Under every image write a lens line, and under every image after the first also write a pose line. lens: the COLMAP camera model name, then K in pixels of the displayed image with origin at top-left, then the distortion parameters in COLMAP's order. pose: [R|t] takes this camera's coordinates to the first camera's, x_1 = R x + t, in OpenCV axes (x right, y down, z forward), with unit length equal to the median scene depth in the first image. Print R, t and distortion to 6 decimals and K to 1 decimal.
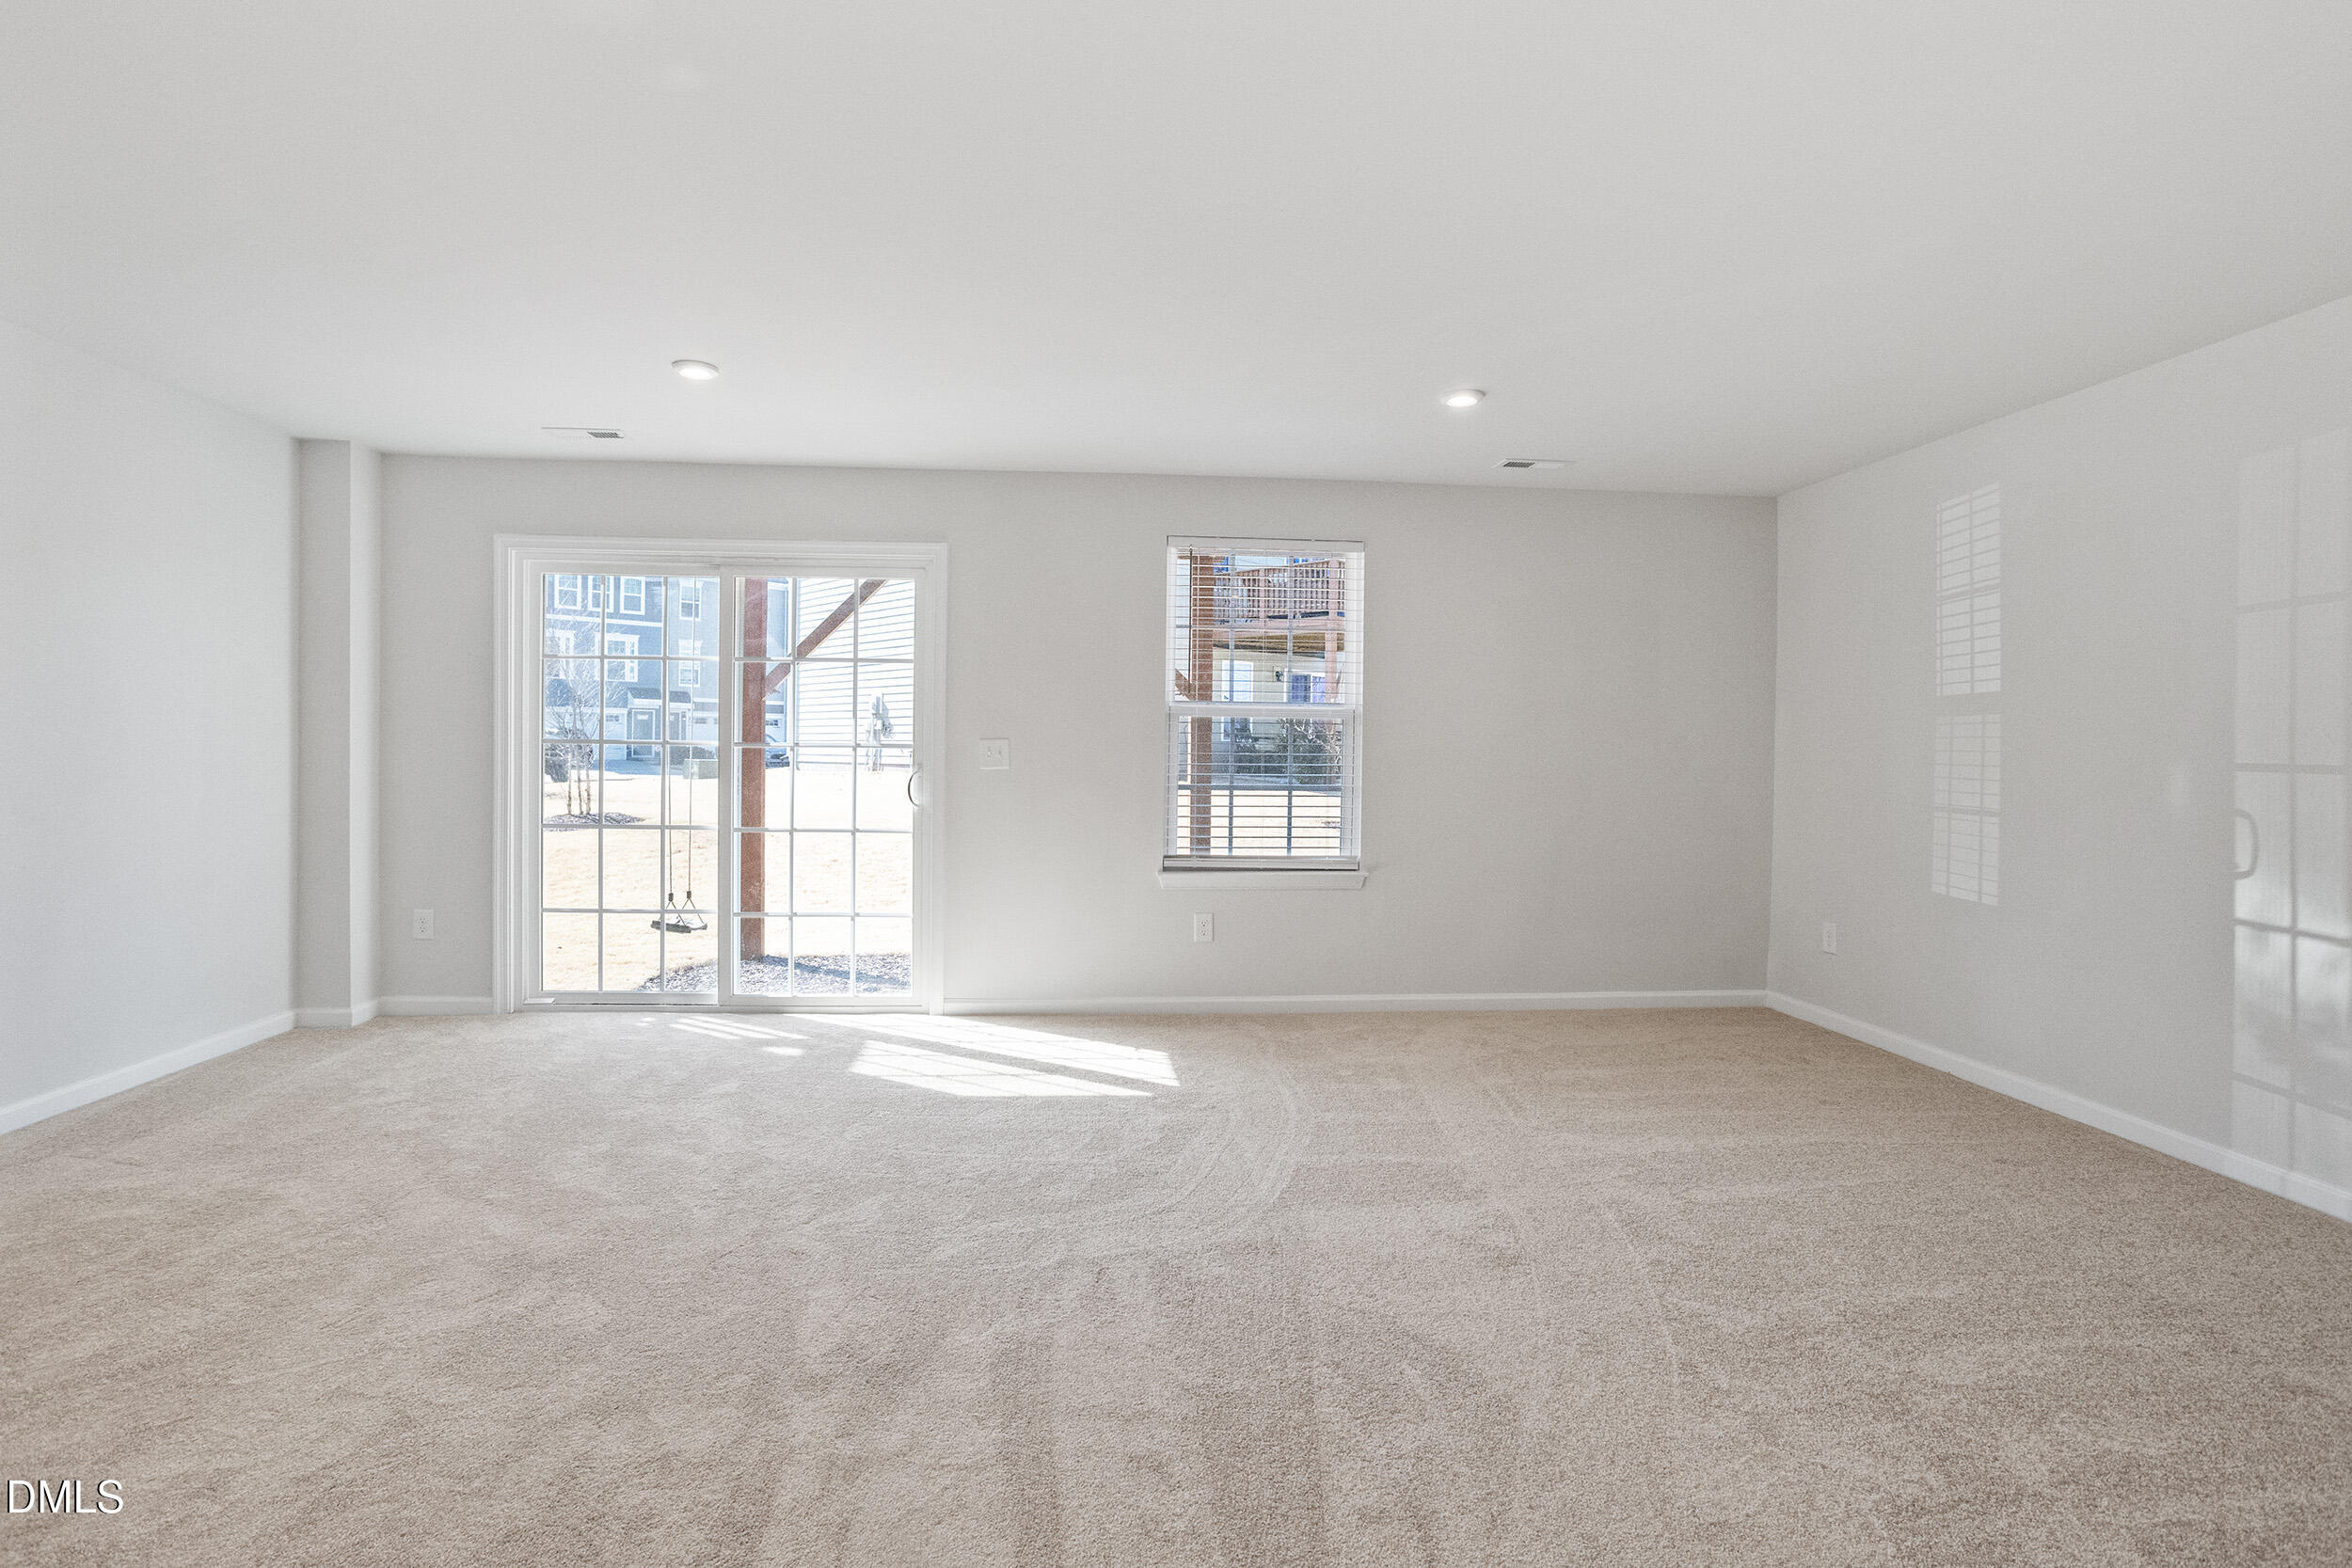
lens RADIAL K [[1150.2, 0, 1162.5], [0, 1150.2, 749.2], [0, 0, 1]] dist [-0.040386, 0.026688]
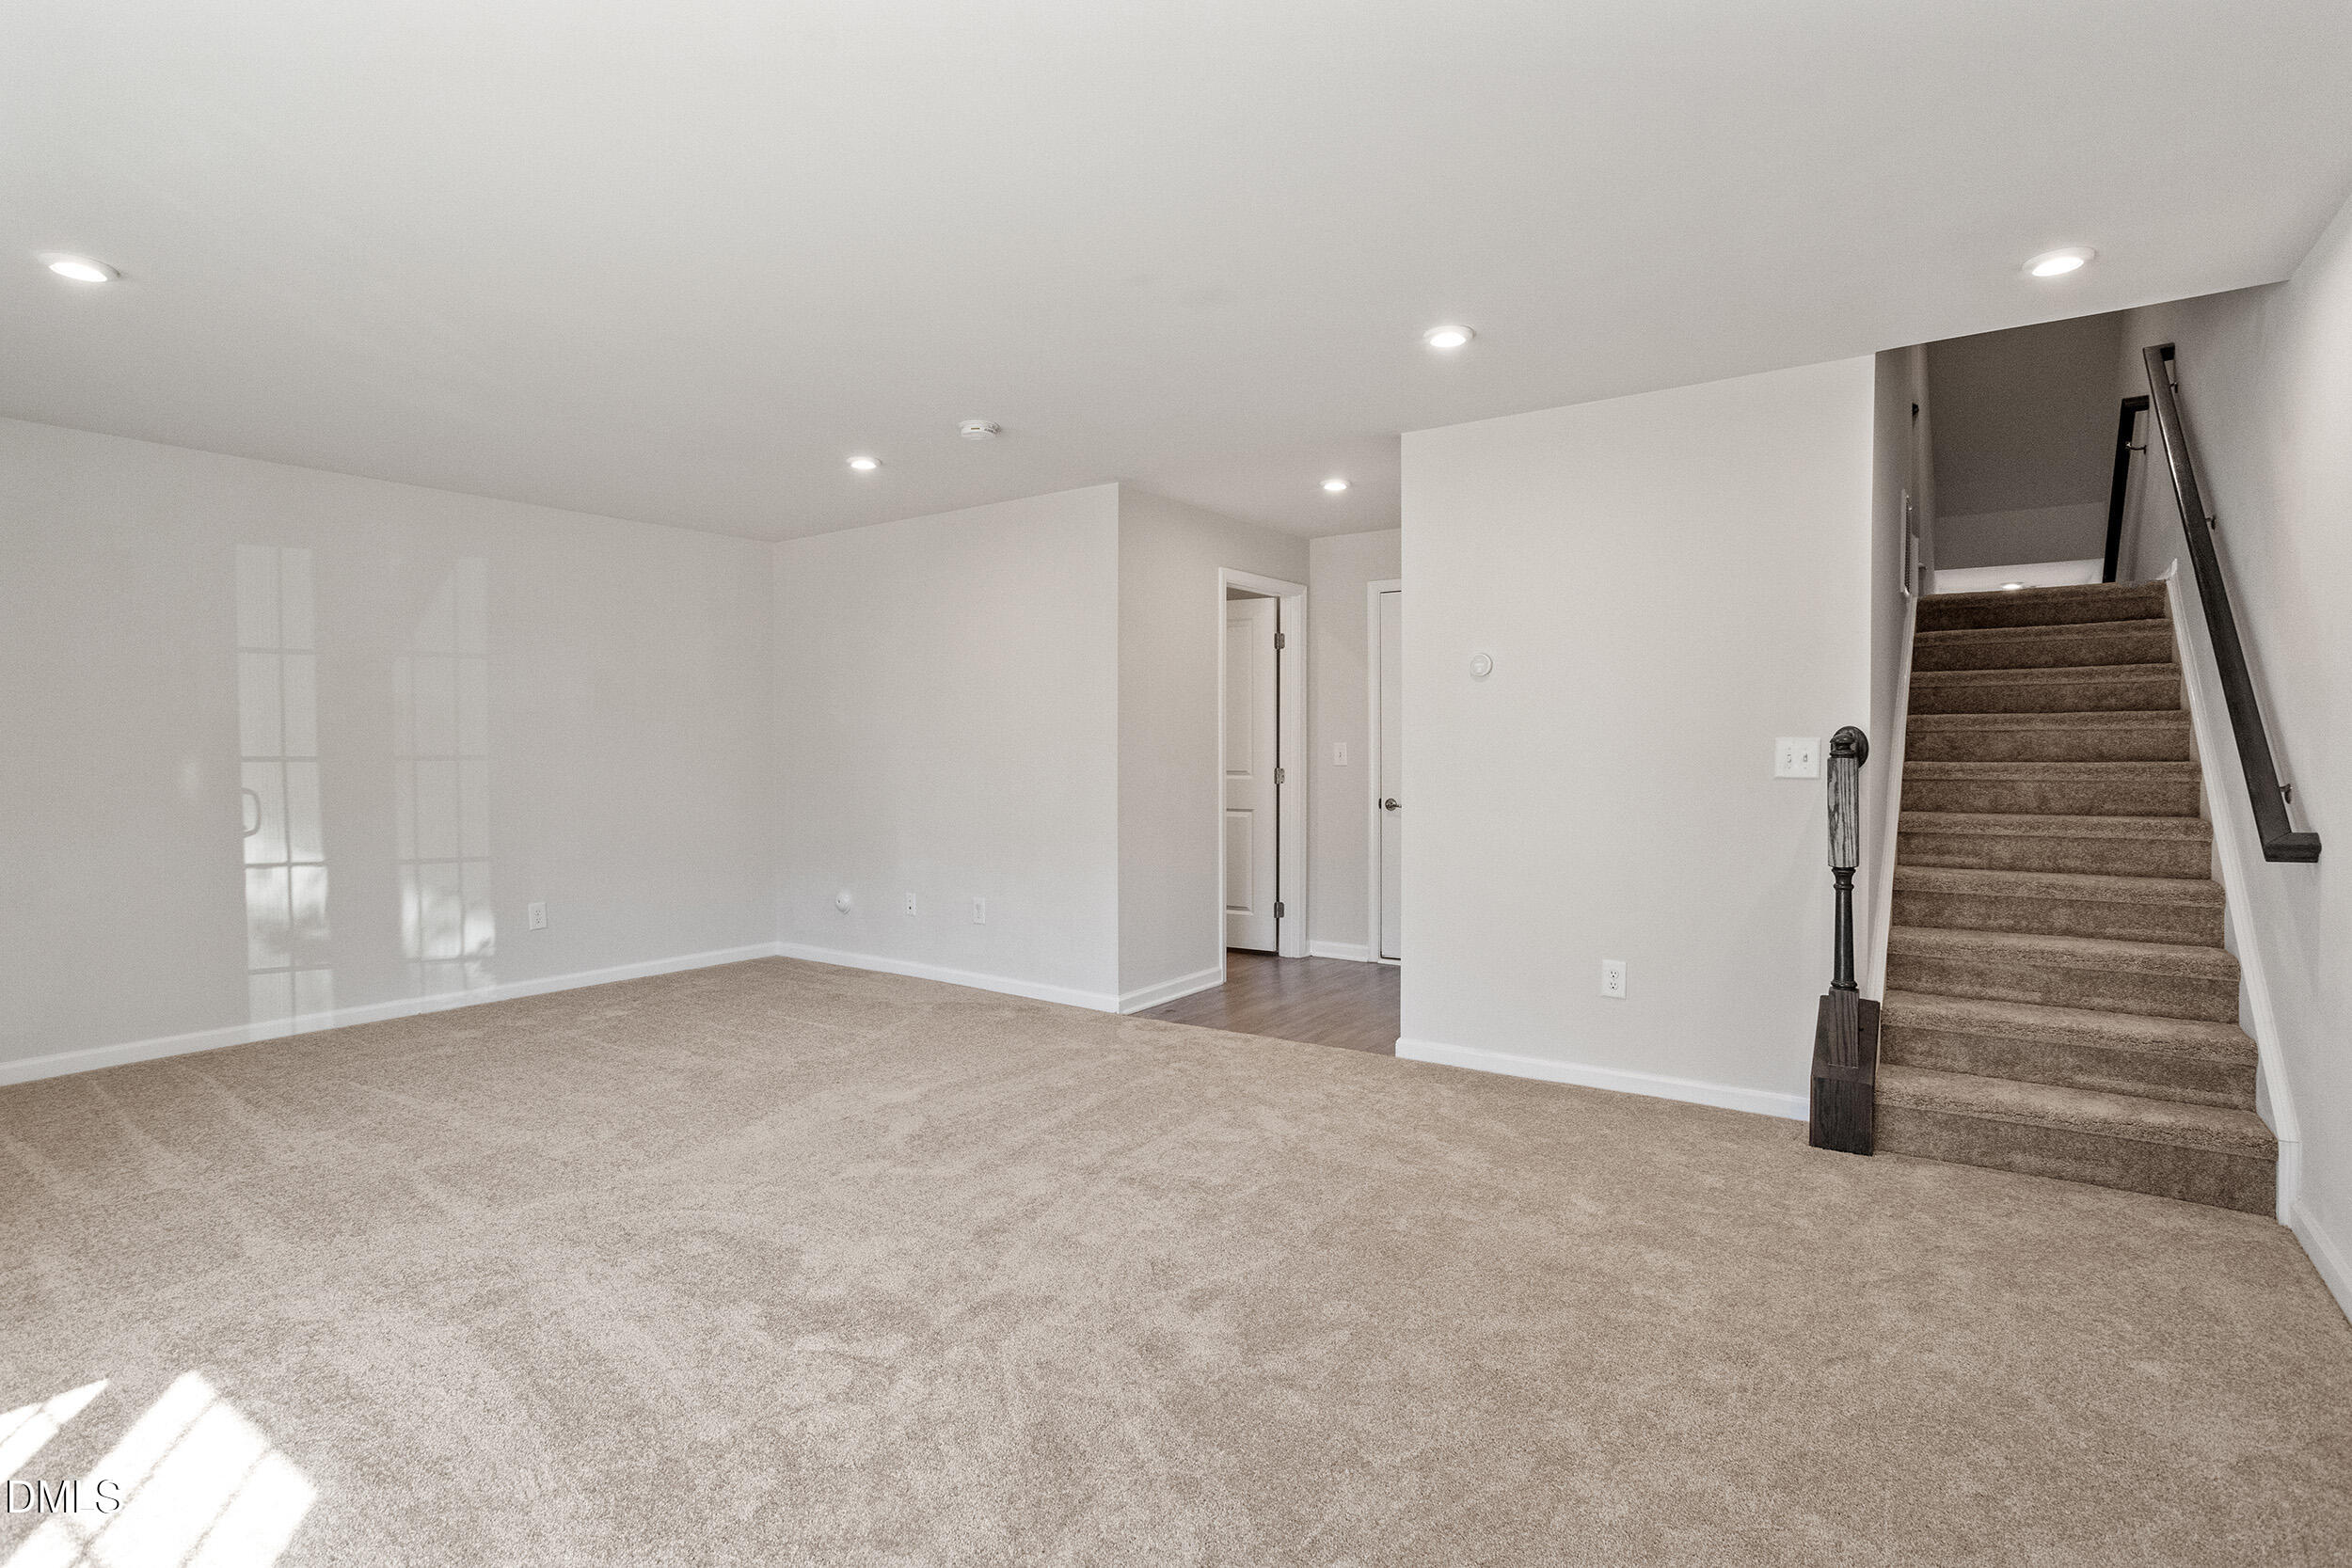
lens RADIAL K [[1150.2, 0, 1162.5], [0, 1150.2, 749.2], [0, 0, 1]] dist [-0.040386, 0.026688]
pose [[-0.756466, -0.010290, 0.653952, -0.612909], [-0.008747, 0.999946, 0.005616, -0.010543], [-0.653974, -0.001472, -0.756515, 0.929442]]
